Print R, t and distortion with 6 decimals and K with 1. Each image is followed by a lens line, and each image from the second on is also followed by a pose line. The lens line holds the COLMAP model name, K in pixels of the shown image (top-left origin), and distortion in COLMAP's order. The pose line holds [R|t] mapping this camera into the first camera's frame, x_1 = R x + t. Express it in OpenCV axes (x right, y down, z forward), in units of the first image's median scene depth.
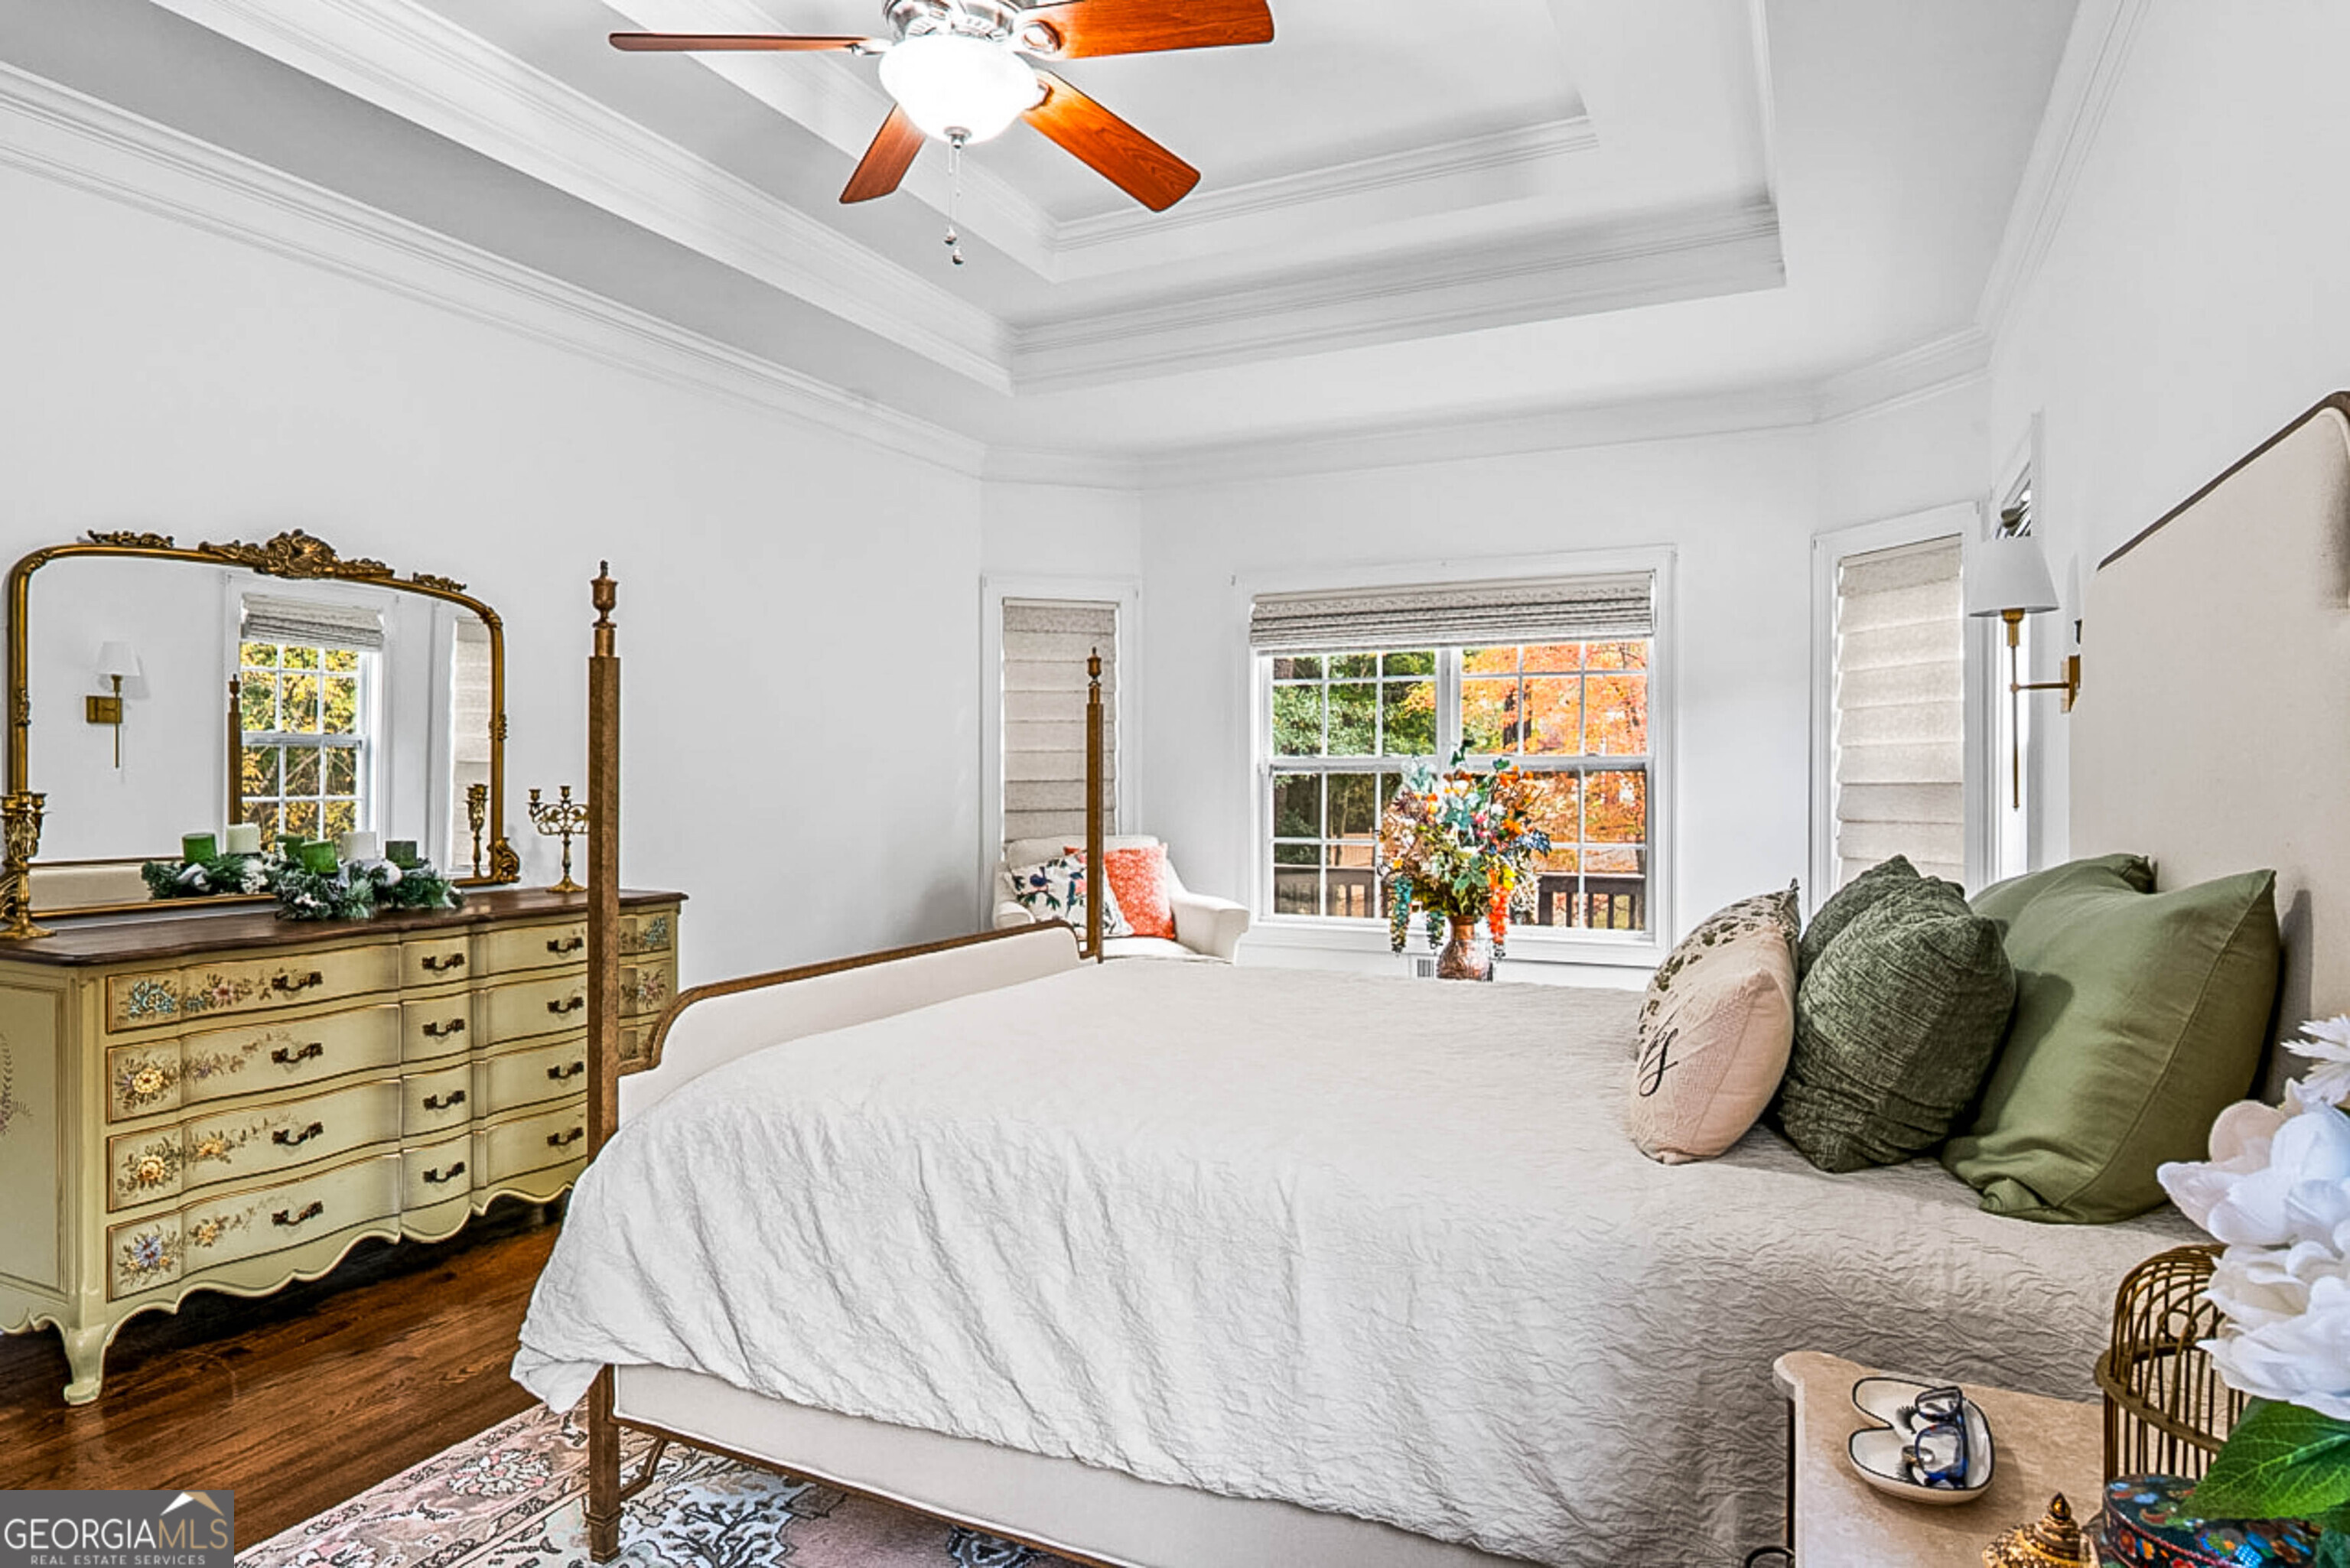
lens RADIAL K [[1361.2, 0, 1171.3], [0, 1361.2, 786.2], [0, 0, 1]] dist [0.000042, -0.001061]
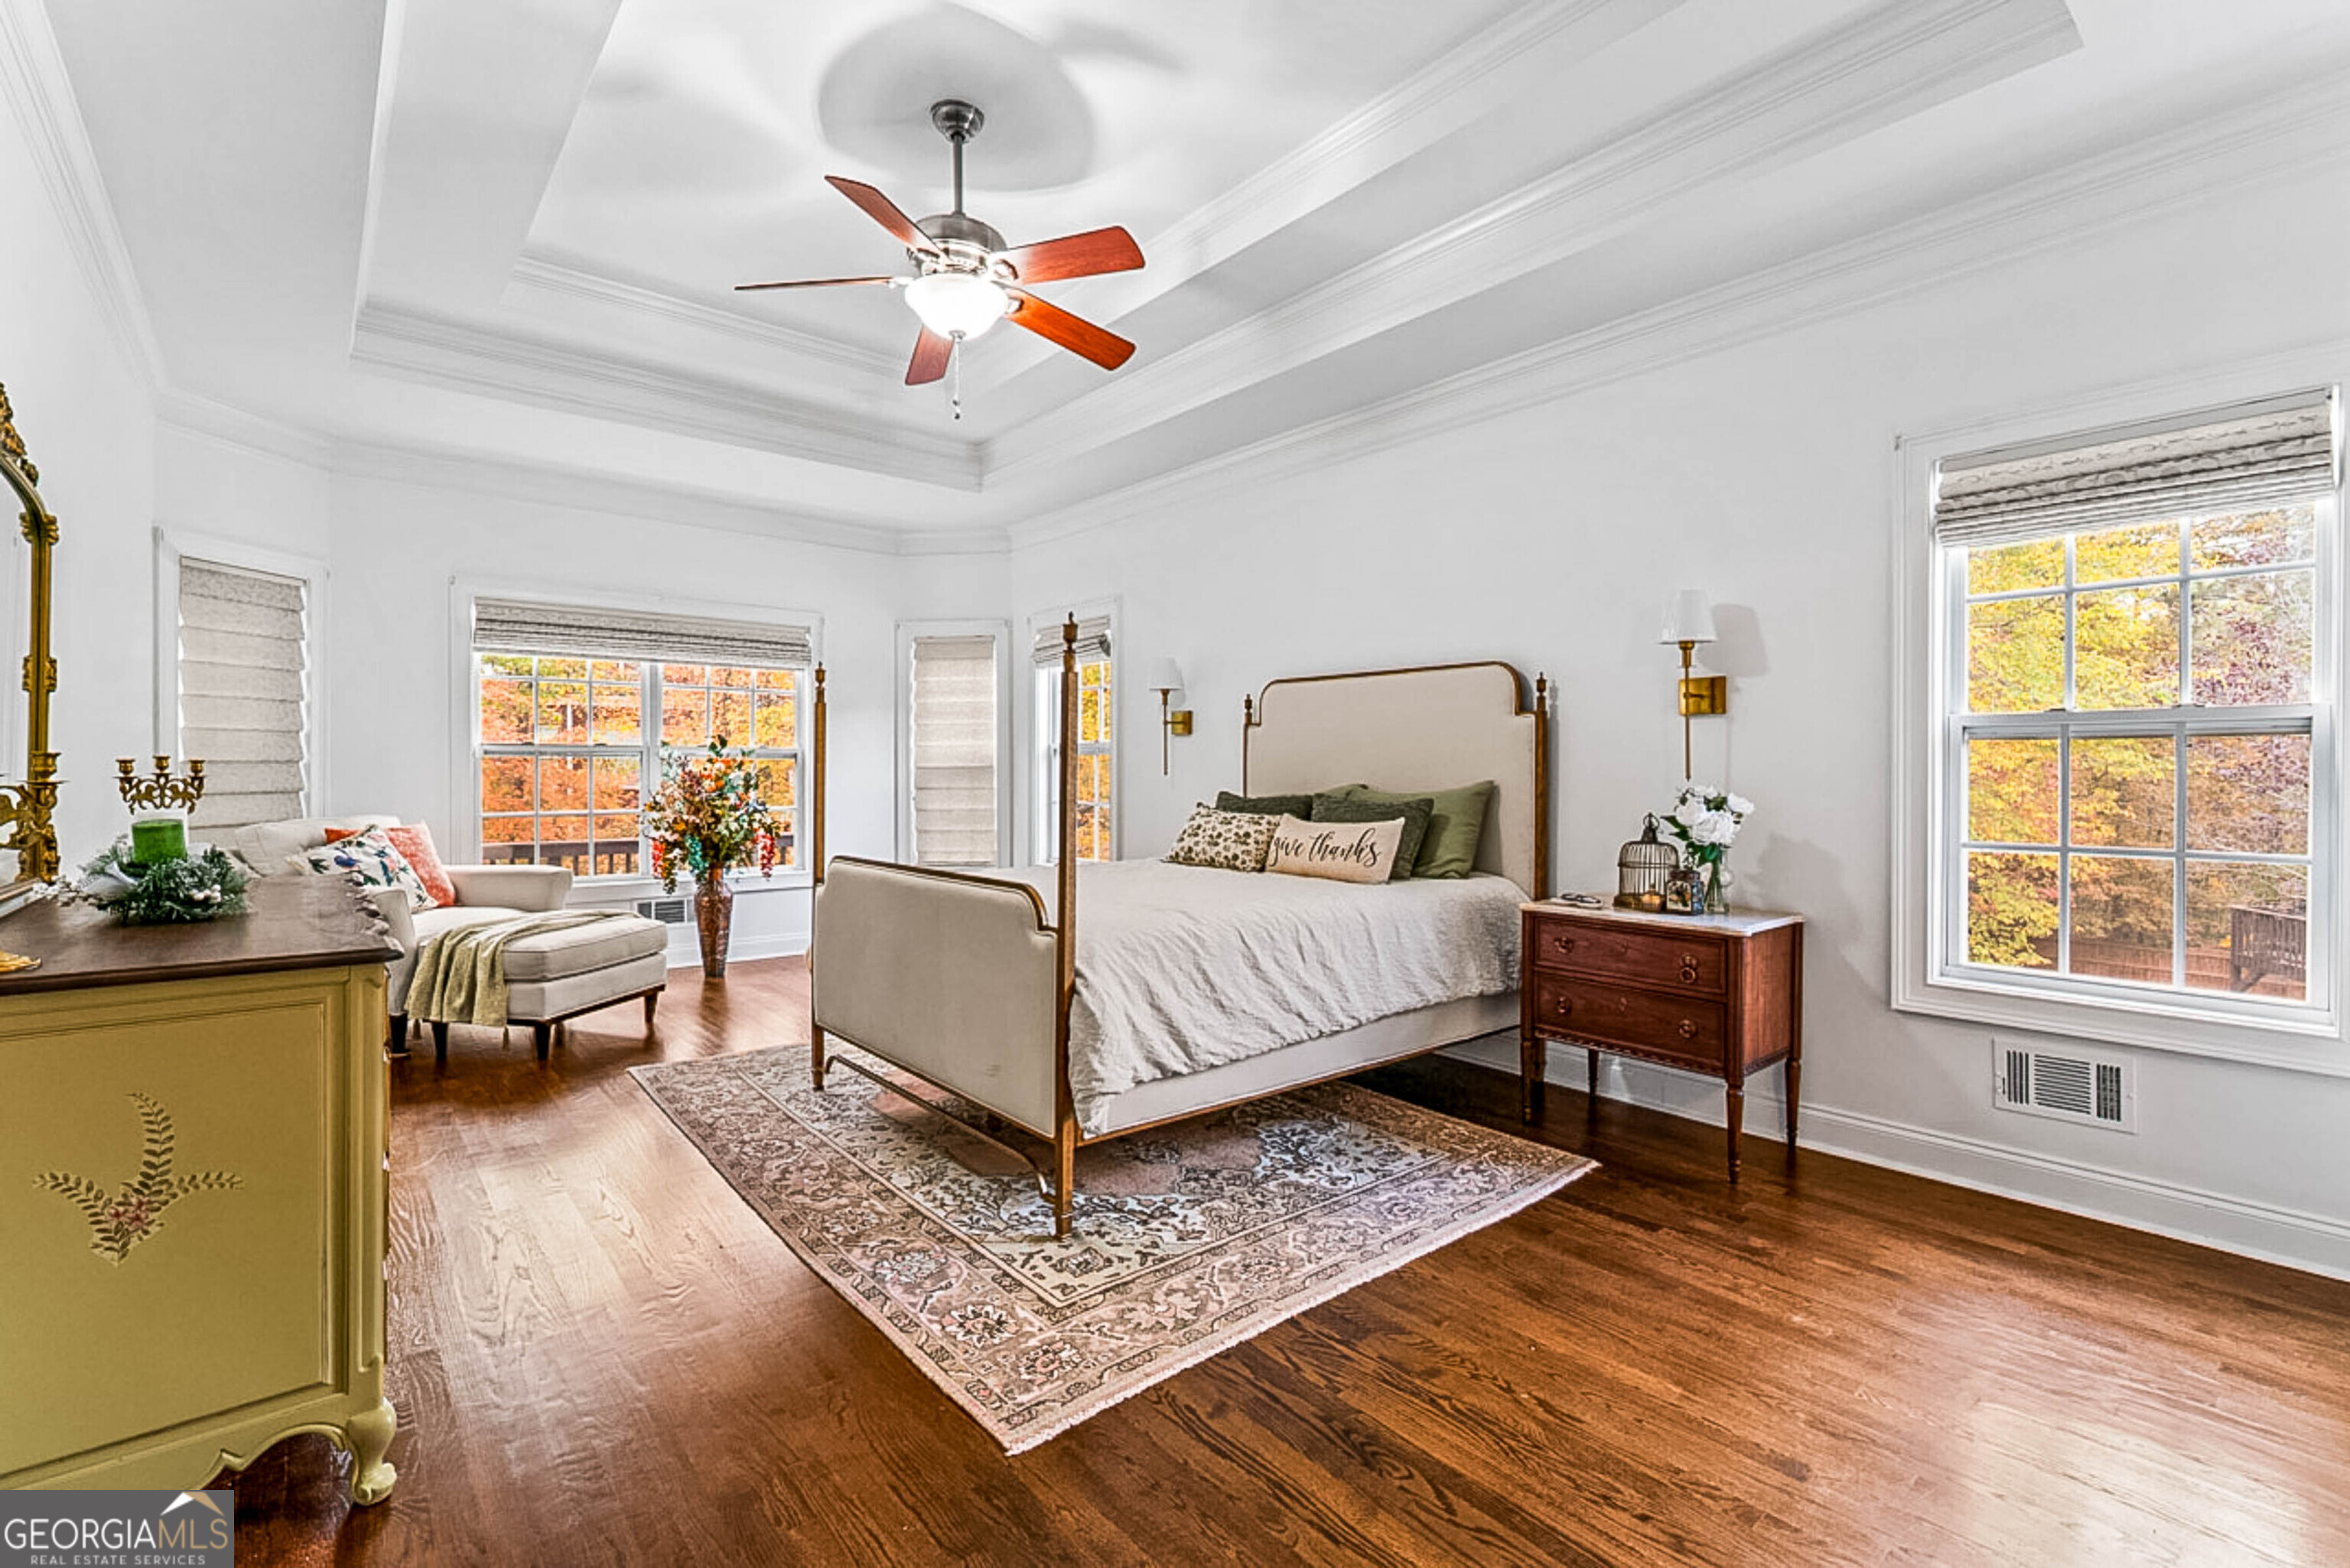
lens RADIAL K [[1048.7, 0, 1173.0], [0, 1048.7, 775.4], [0, 0, 1]] dist [-0.002286, 0.000118]
pose [[0.407755, -0.001540, 0.913090, -0.597932], [0.005322, 0.999986, -0.000690, 0.011638], [-0.913076, 0.005141, 0.407758, 0.155101]]
